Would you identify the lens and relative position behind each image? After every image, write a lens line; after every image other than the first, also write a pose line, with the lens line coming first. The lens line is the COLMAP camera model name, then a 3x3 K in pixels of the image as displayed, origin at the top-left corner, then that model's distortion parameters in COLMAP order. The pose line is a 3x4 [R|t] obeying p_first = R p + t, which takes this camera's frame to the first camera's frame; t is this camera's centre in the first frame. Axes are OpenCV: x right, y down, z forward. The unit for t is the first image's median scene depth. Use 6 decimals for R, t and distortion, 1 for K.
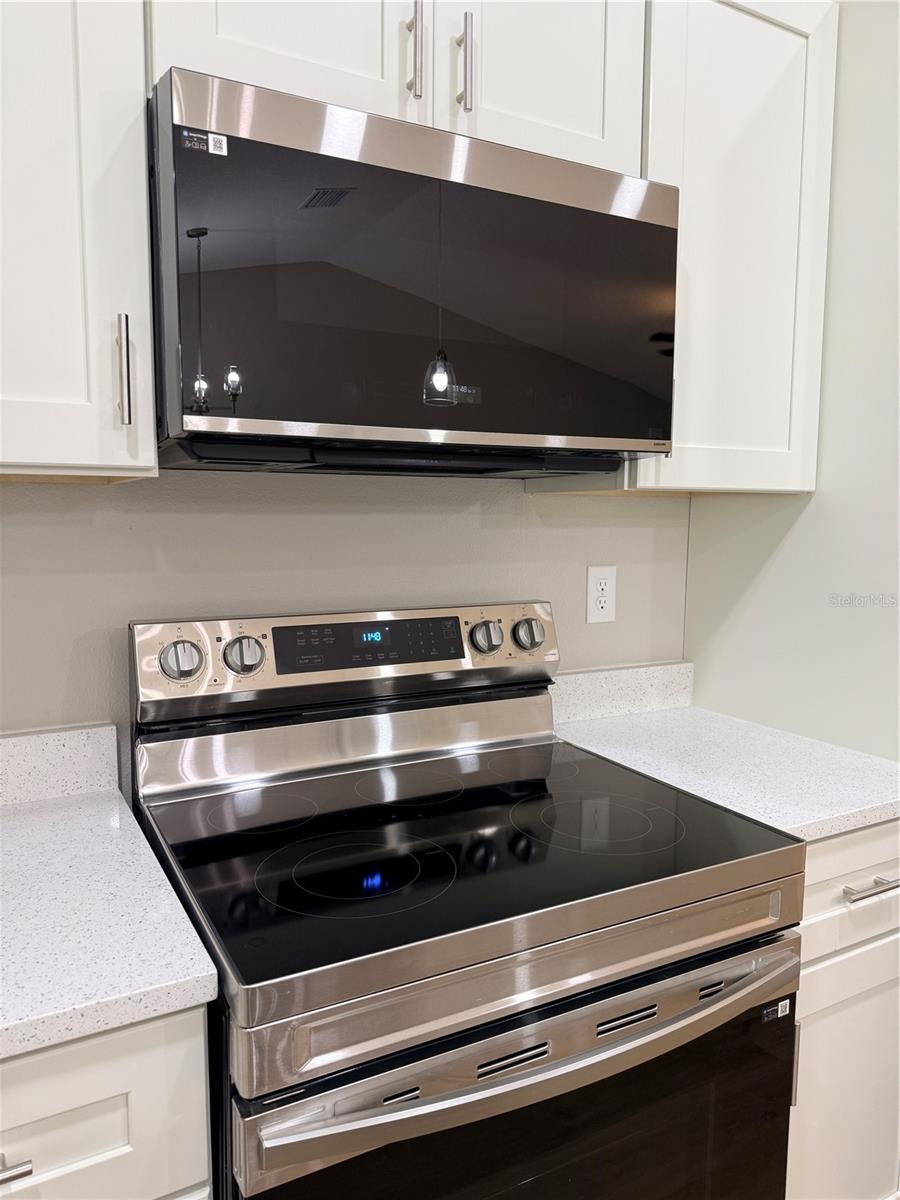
lens RADIAL K [[835.3, 0, 443.9], [0, 835.3, 608.1], [0, 0, 1]] dist [0.073229, -0.014431]
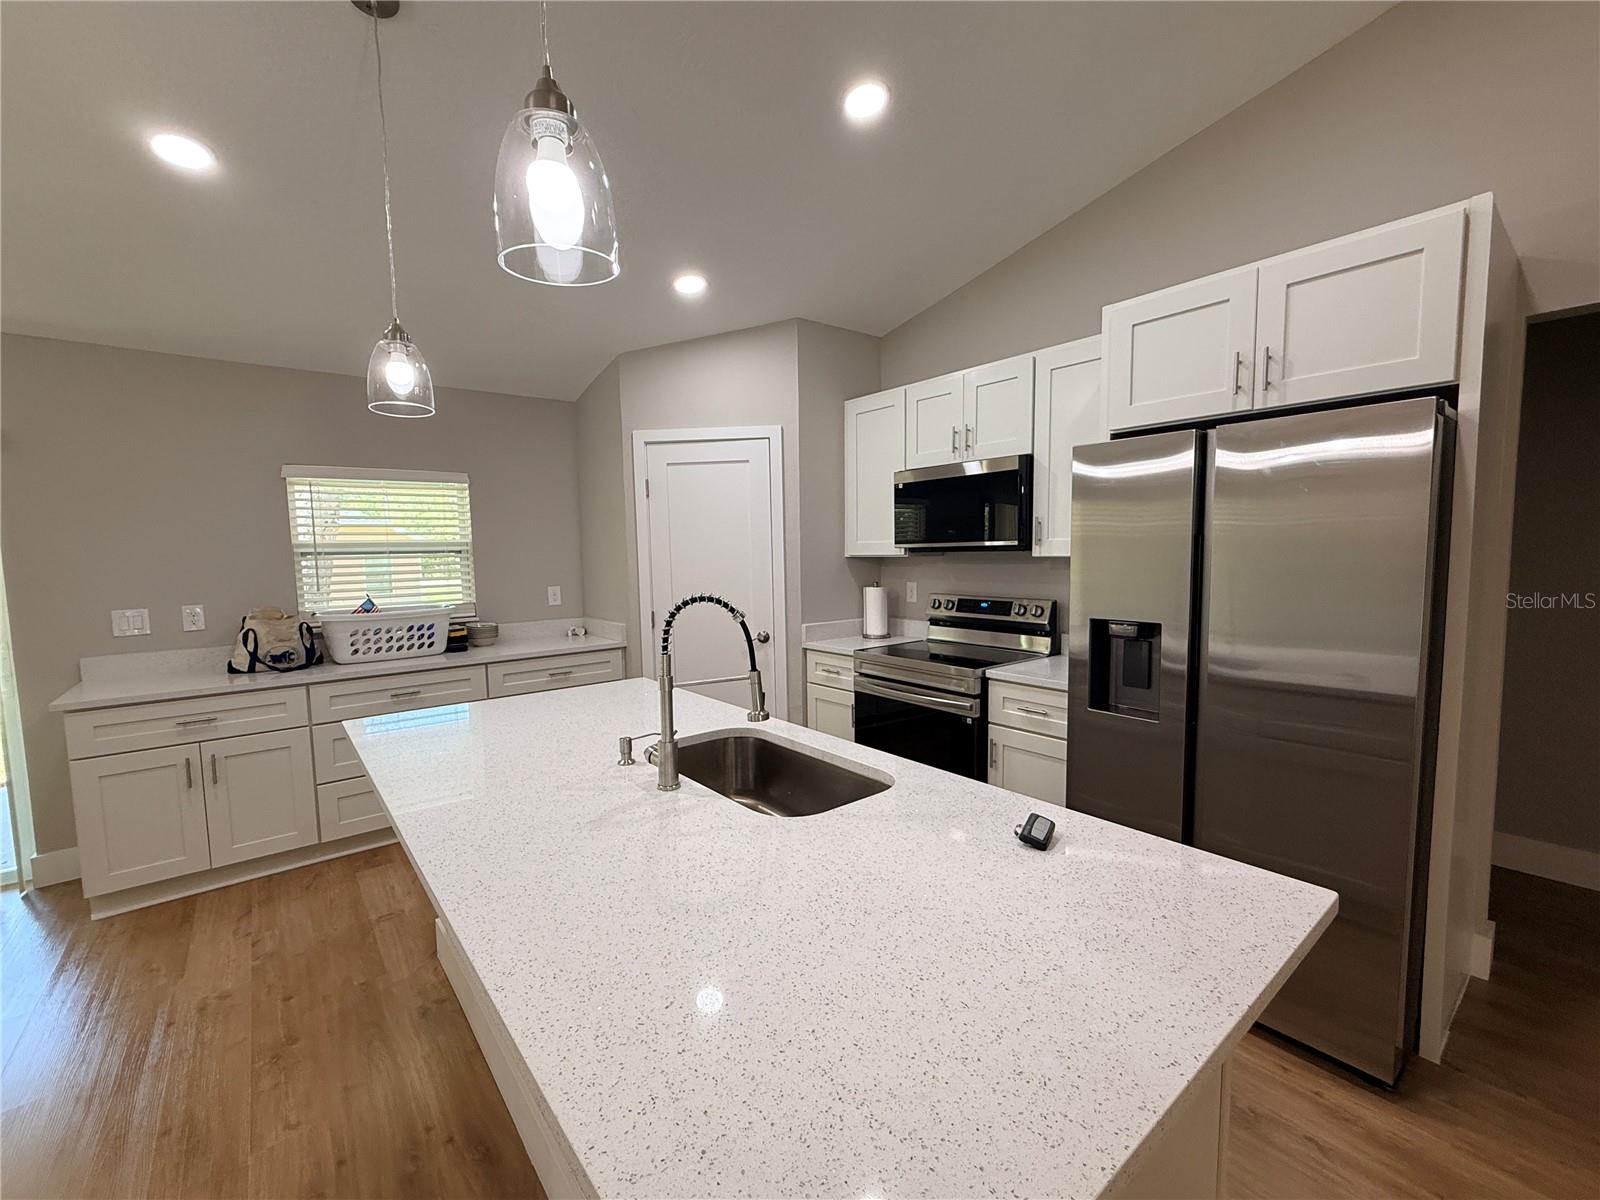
lens RADIAL K [[665.1, 0, 803.3], [0, 665.1, 600.1], [0, 0, 1]] dist [-0.014078, -0.000261]
pose [[0.178269, 0.069746, -0.981507, 2.314405], [-0.091288, 0.994355, 0.054078, -0.056377], [0.979738, 0.079959, 0.183630, -0.099226]]
